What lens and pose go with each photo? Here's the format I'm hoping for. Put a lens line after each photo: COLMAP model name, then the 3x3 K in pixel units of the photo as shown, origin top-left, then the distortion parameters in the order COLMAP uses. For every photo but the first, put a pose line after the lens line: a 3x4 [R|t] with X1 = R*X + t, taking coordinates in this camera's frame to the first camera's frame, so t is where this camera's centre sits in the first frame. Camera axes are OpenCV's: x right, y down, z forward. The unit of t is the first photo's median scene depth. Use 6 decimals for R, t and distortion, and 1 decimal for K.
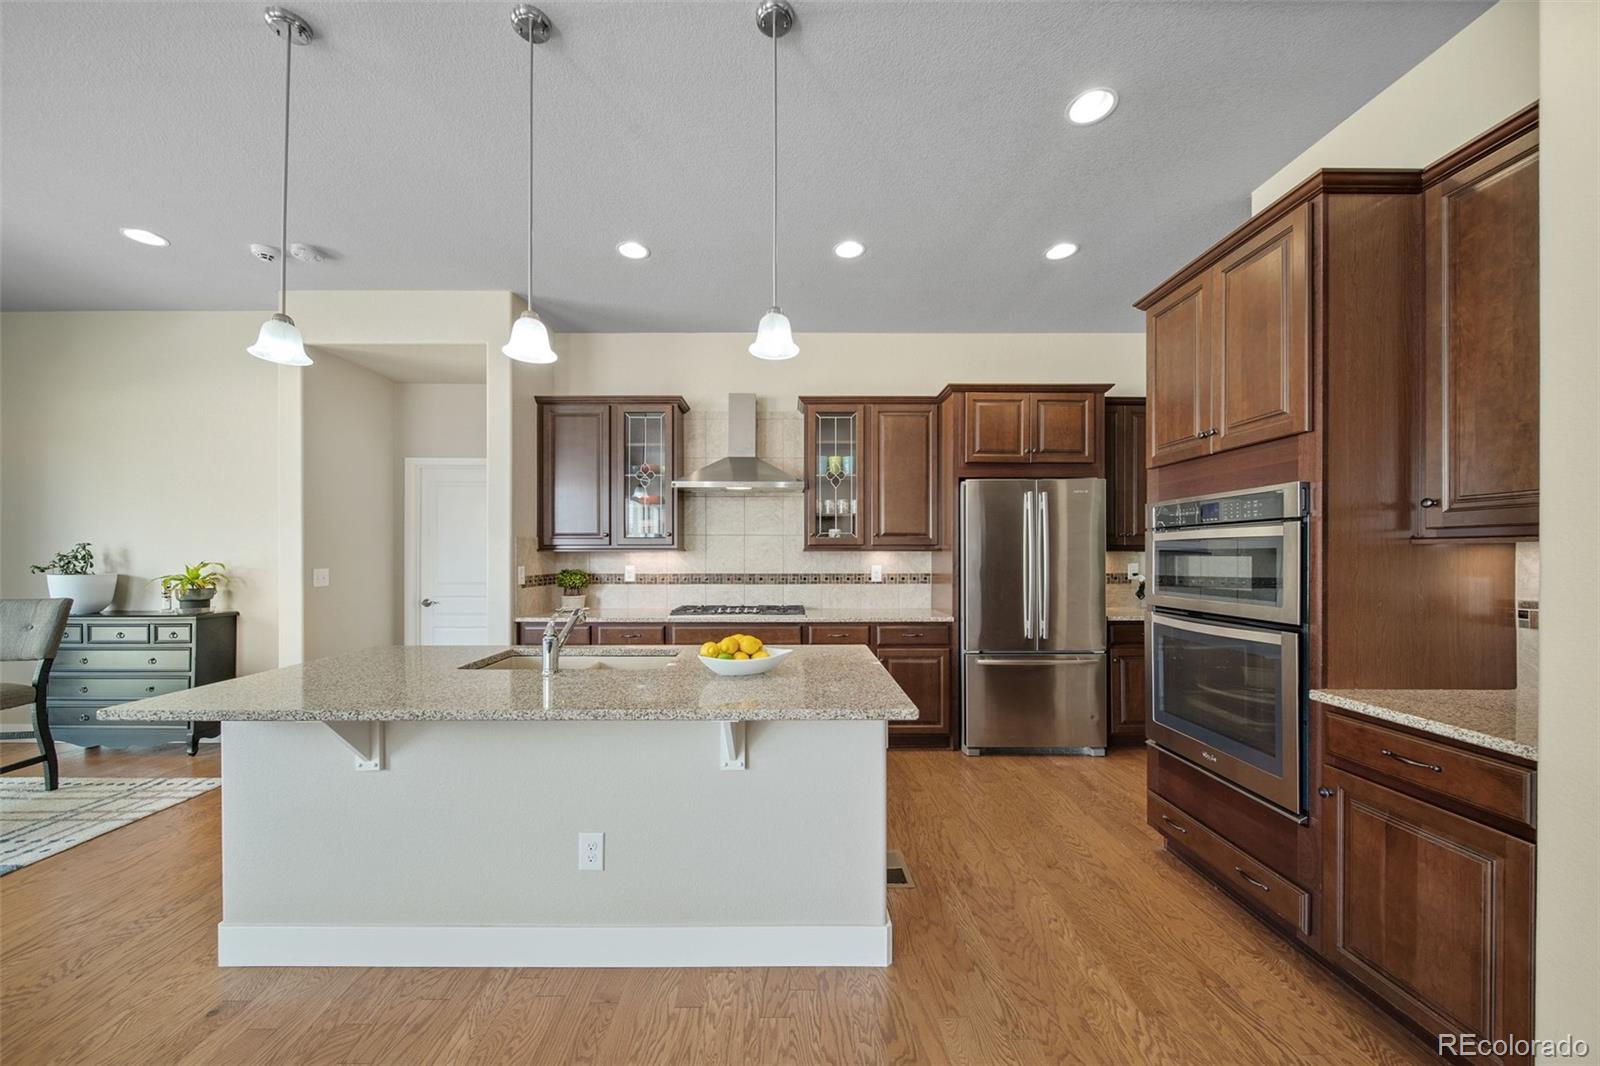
lens RADIAL K [[568.7, 0, 784.7], [0, 568.7, 555.3], [0, 0, 1]] dist [-0.000604, -0.000179]
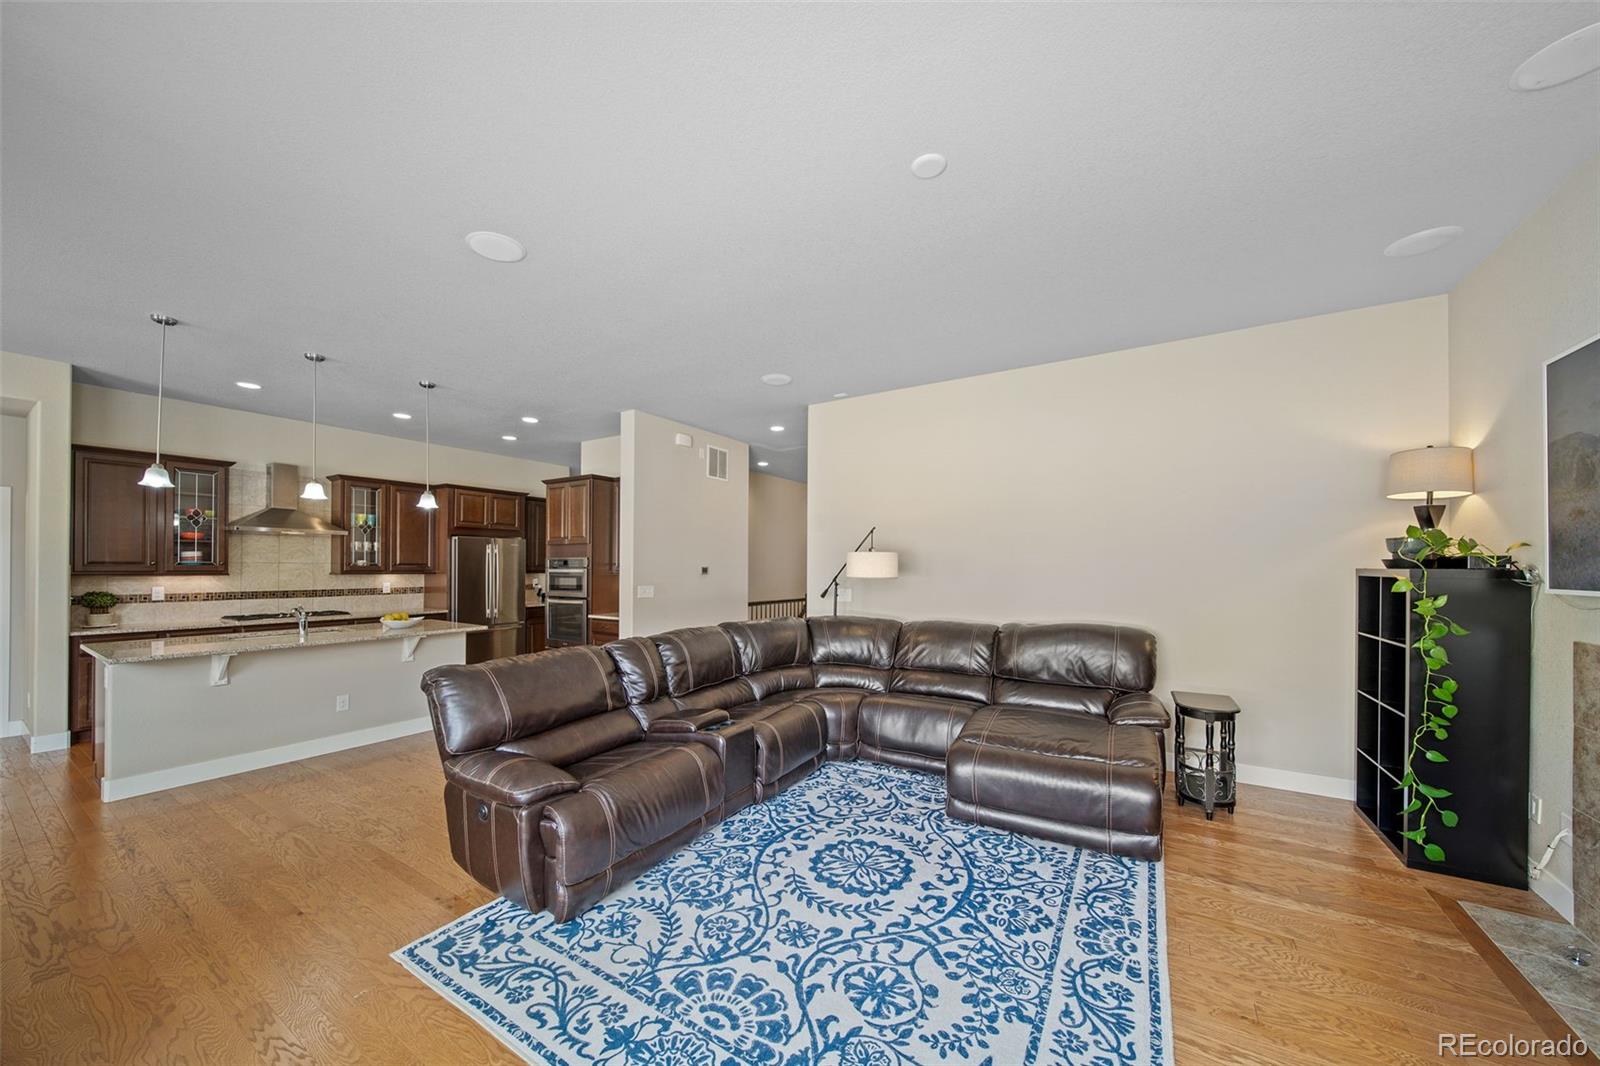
lens RADIAL K [[563.8, 0, 790.0], [0, 563.8, 567.6], [0, 0, 1]] dist [-0.000114, -0.003852]
pose [[0.538198, 0.001283, 0.842818, -0.600500], [-0.001960, 0.999998, -0.000271, -0.028587], [-0.842816, -0.001506, 0.538199, -0.852784]]
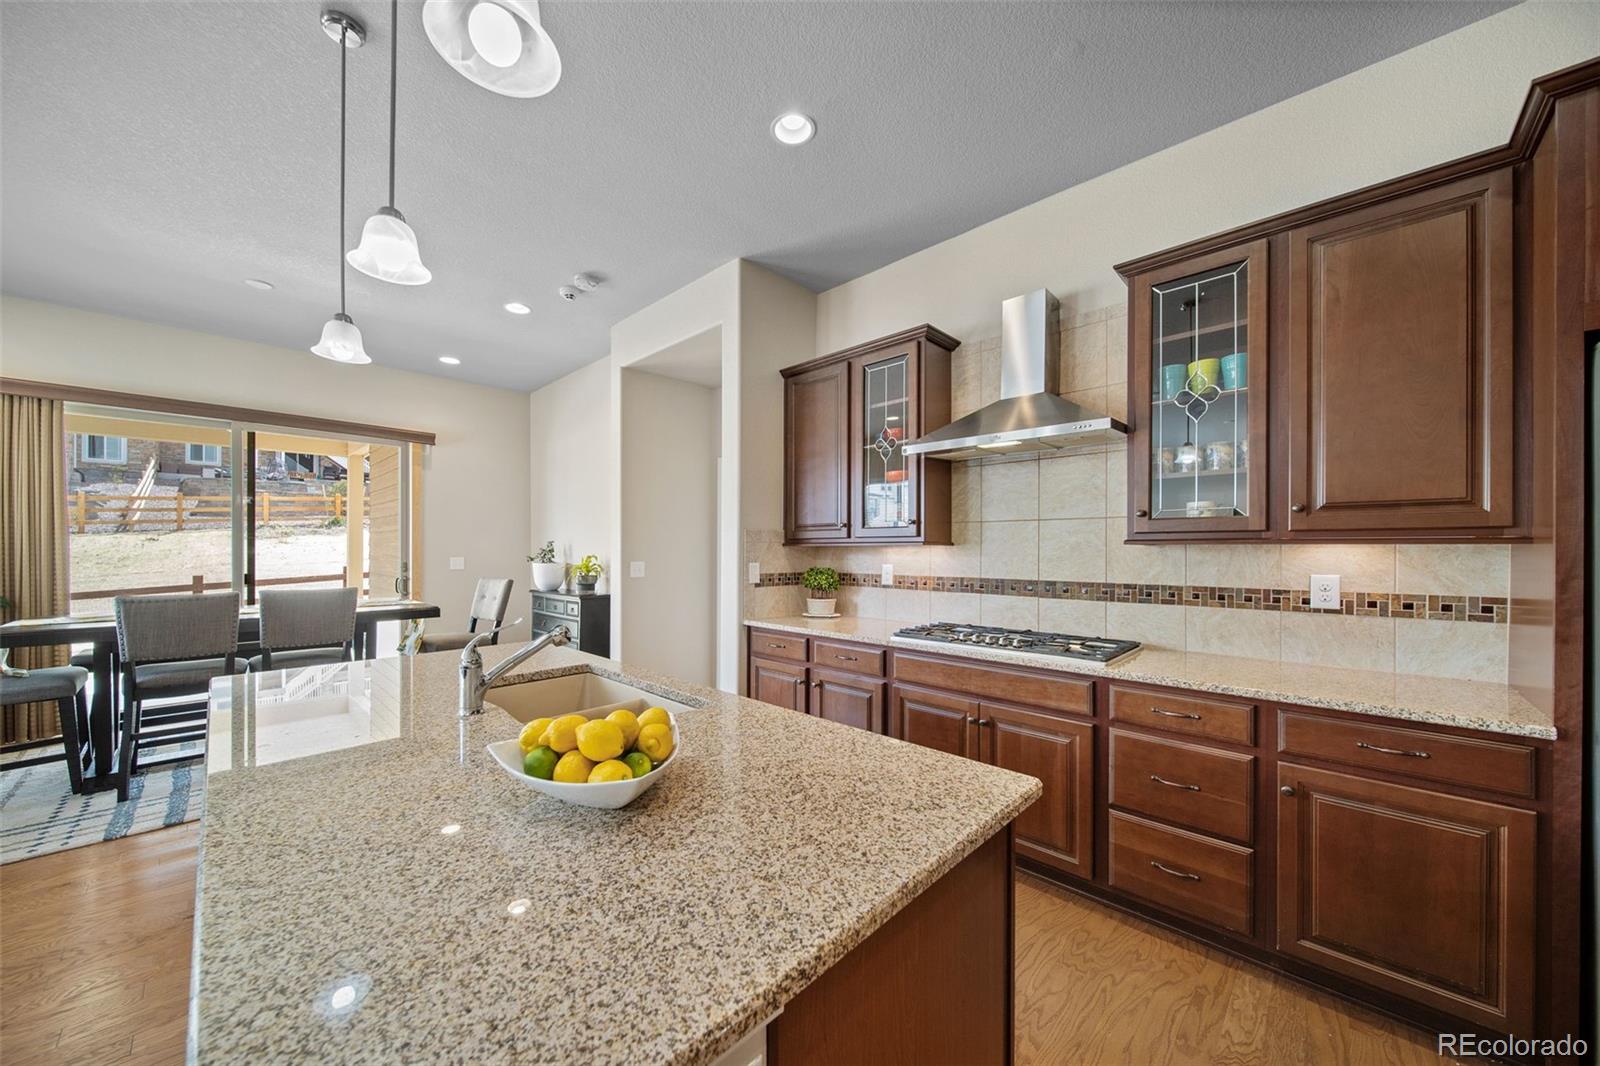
lens RADIAL K [[566.4, 0, 786.5], [0, 566.4, 551.3], [0, 0, 1]] dist [-0.000092, -0.001312]
pose [[0.713934, 0.004063, -0.700201, 0.185135], [-0.004345, 0.999990, 0.001372, 0.000040], [0.700200, 0.002063, 0.713944, 0.379924]]
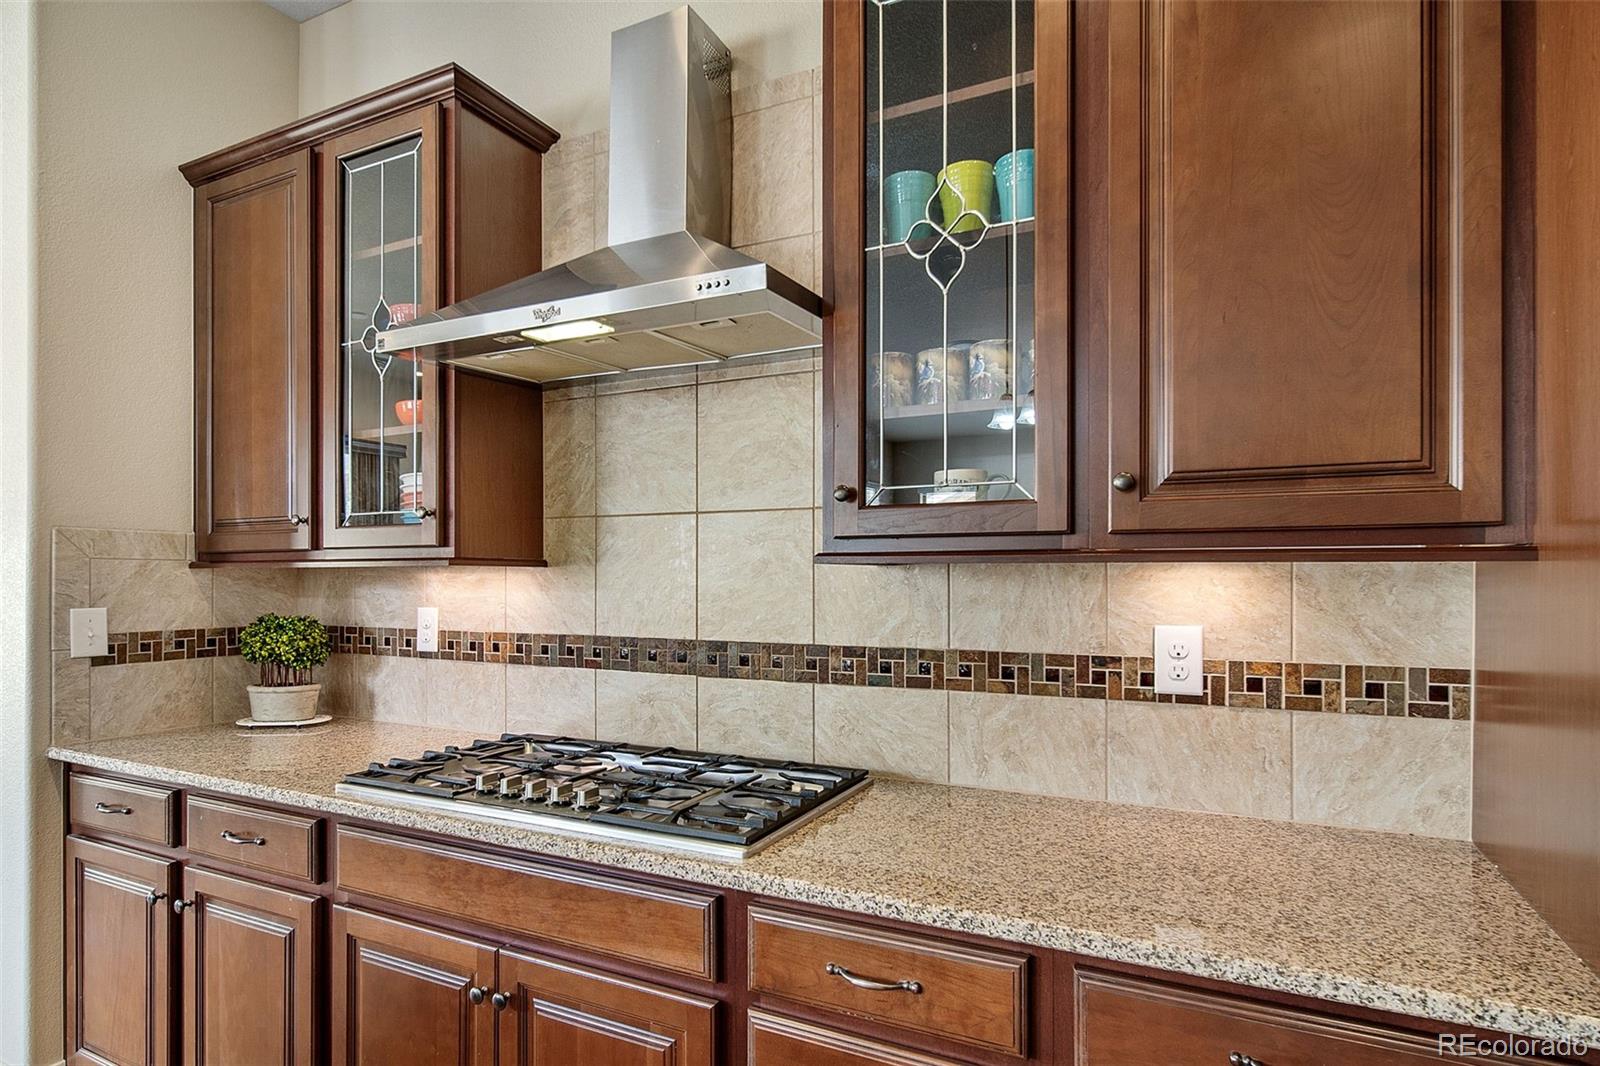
lens RADIAL K [[861.0, 0, 782.3], [0, 861.0, 577.8], [0, 0, 1]] dist [0.001341, 0.001409]
pose [[0.891867, 0.001347, -0.452297, 0.190836], [-0.000750, 0.999999, 0.001498, -0.001669], [0.452298, -0.000996, 0.891866, 0.663710]]
